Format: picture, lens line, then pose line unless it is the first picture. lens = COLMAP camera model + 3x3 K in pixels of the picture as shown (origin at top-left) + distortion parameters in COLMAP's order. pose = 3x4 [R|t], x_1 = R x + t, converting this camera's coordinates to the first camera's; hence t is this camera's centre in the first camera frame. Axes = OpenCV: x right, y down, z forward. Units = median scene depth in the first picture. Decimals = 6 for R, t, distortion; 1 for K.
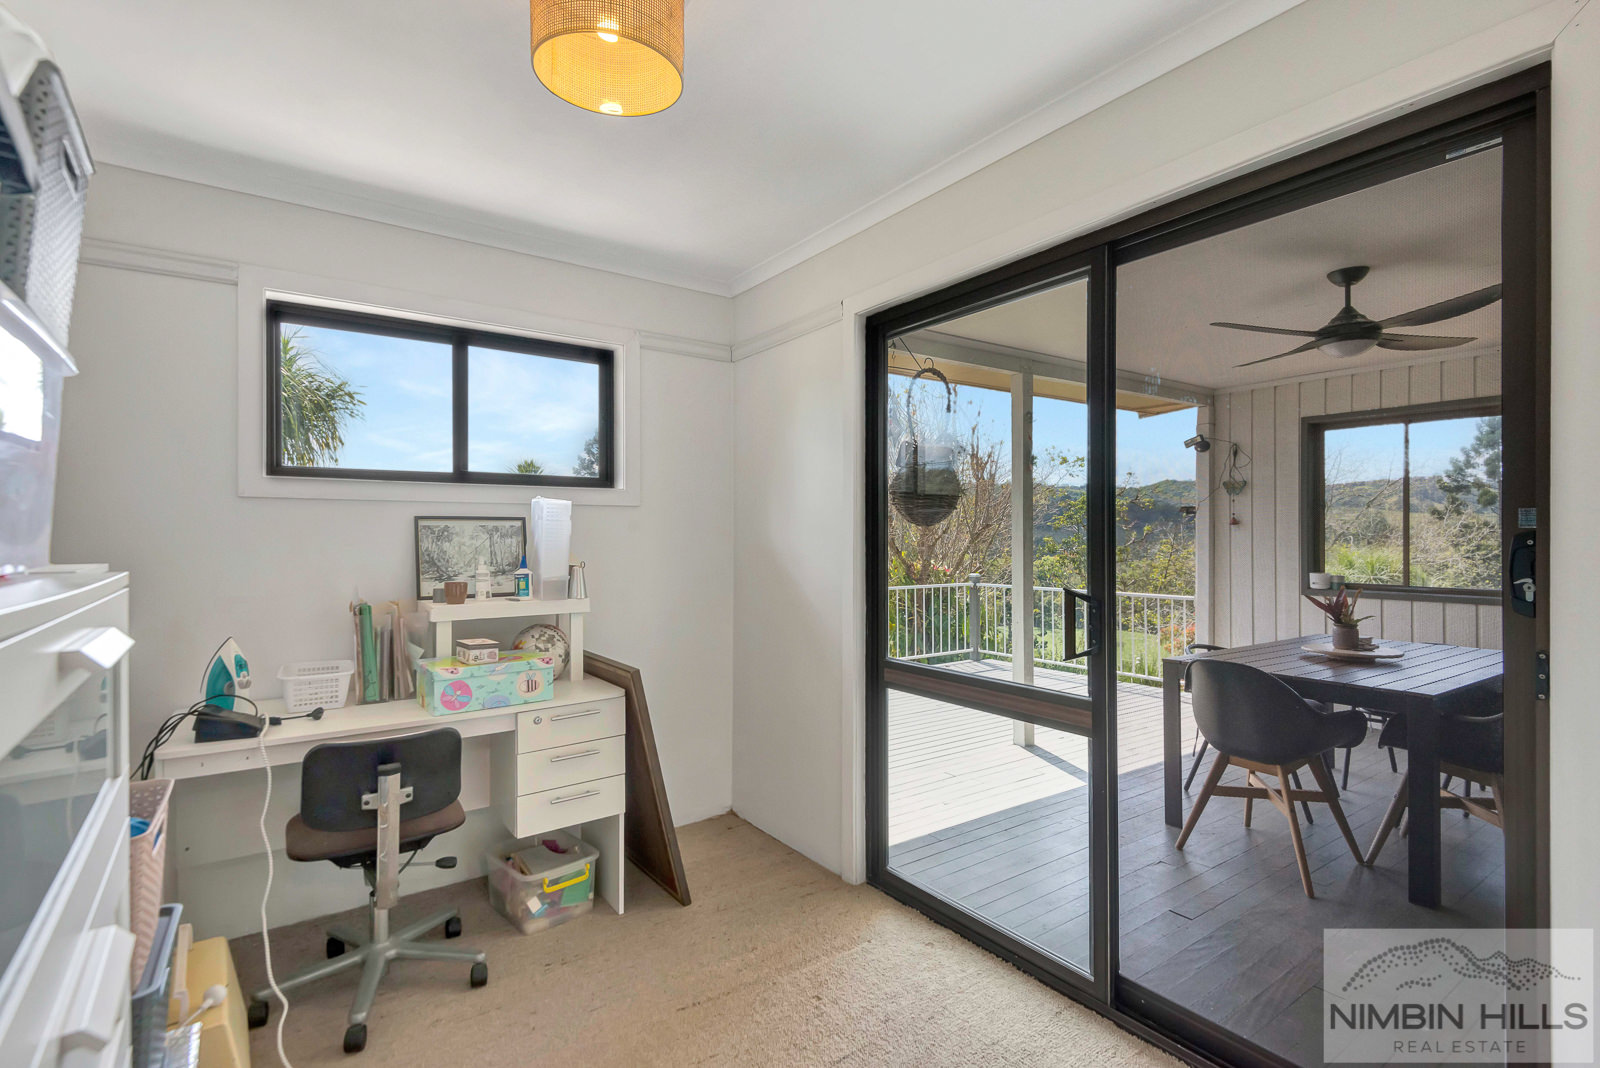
lens RADIAL K [[746.5, 0, 817.5], [0, 746.5, 527.1], [0, 0, 1]] dist [0.035006, -0.021067]
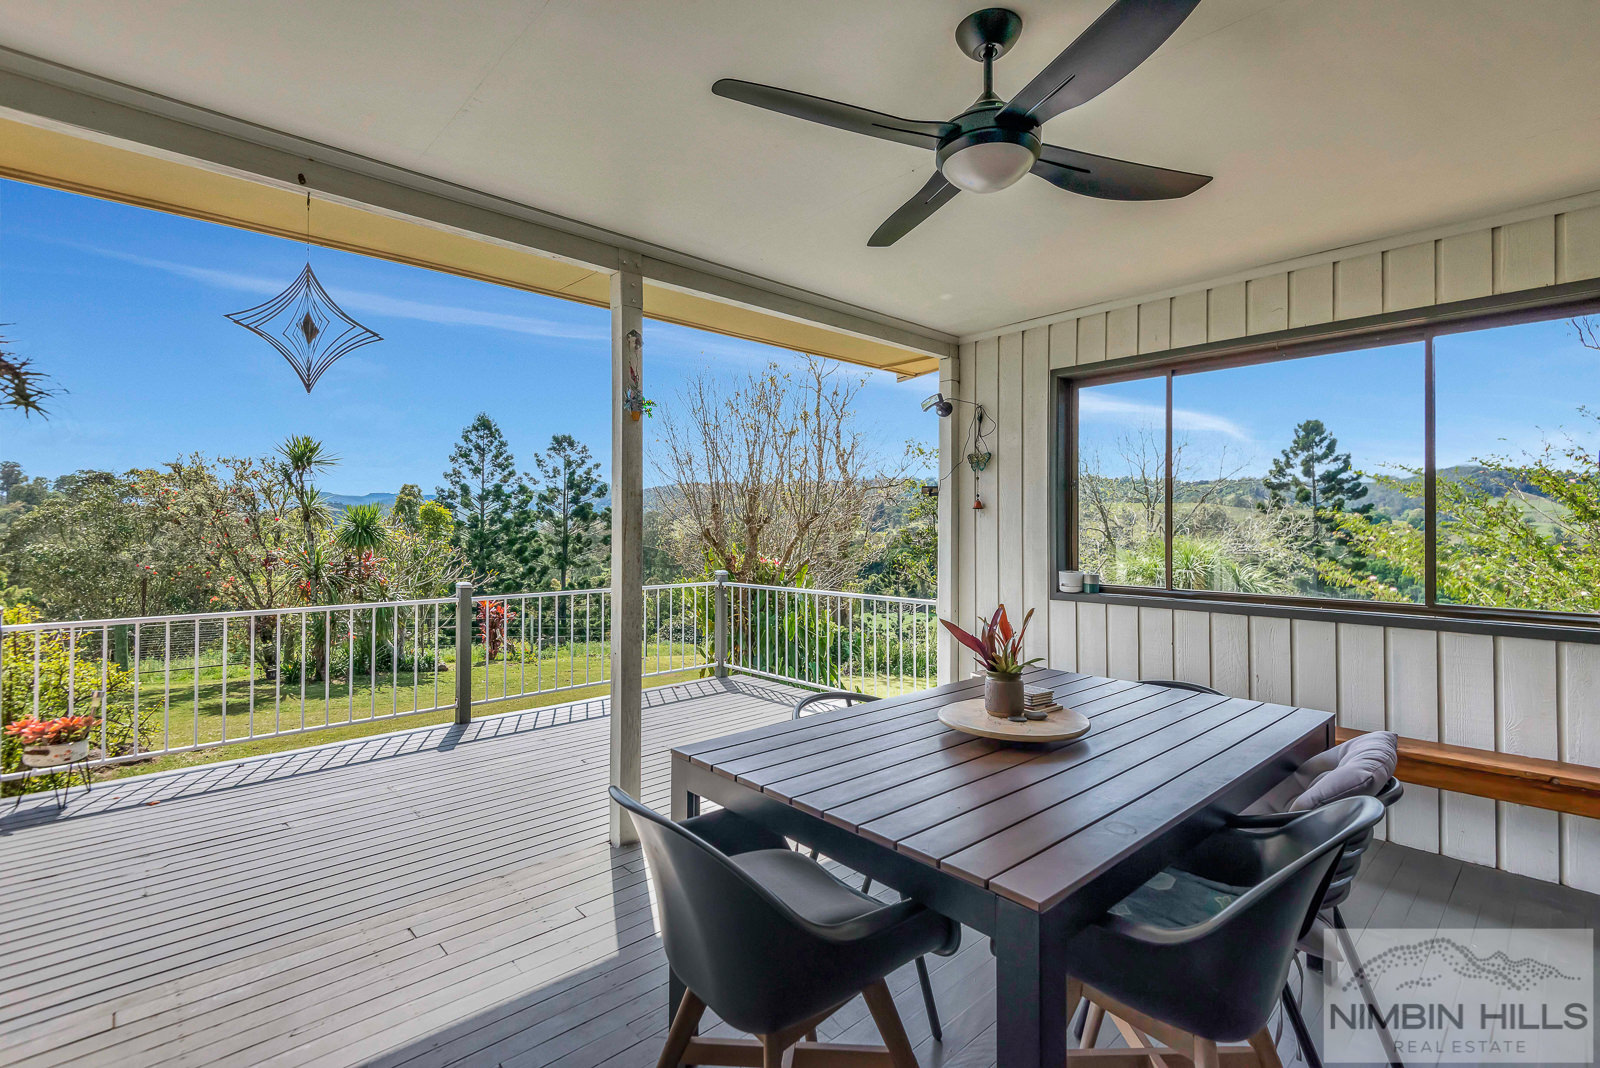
lens RADIAL K [[707.7, 0, 826.7], [0, 707.7, 515.7], [0, 0, 1]] dist [0.030746, 0.000054]
pose [[0.990889, 0.004161, 0.134618, 0.248911], [-0.003545, 0.999982, -0.004819, 0.006224], [-0.134635, 0.004298, 0.990886, 0.244176]]
